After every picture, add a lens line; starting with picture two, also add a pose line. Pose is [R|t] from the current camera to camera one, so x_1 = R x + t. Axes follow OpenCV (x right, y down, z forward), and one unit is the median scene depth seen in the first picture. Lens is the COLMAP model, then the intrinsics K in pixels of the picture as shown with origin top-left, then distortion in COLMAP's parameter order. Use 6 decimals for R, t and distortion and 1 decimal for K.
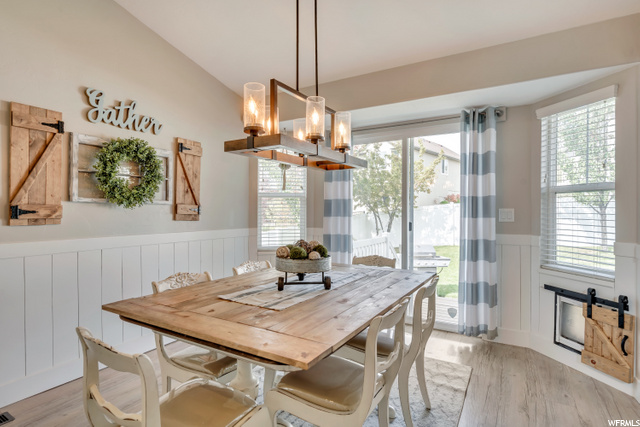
lens RADIAL K [[327.8, 0, 320.0], [0, 327.8, 213.5], [0, 0, 1]] dist [0.001366, 0.000672]
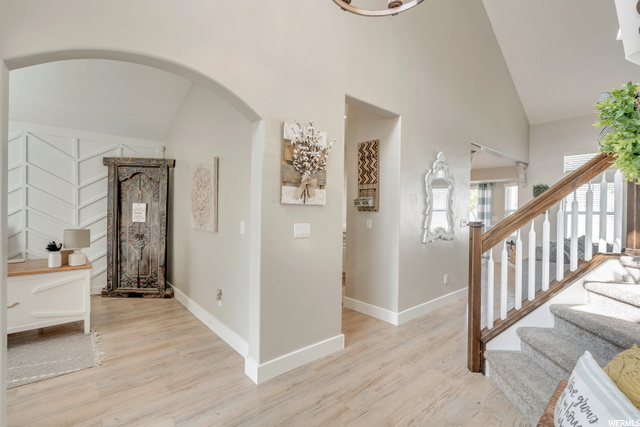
lens RADIAL K [[292.8, 0, 320.6], [0, 292.8, 210.7], [0, 0, 1]] dist [-0.003543, 0.000040]
pose [[0.949545, 0.010349, -0.313461, -0.095980], [-0.012724, 0.999904, -0.005530, -0.031657], [0.313373, 0.009240, 0.949585, -2.057067]]
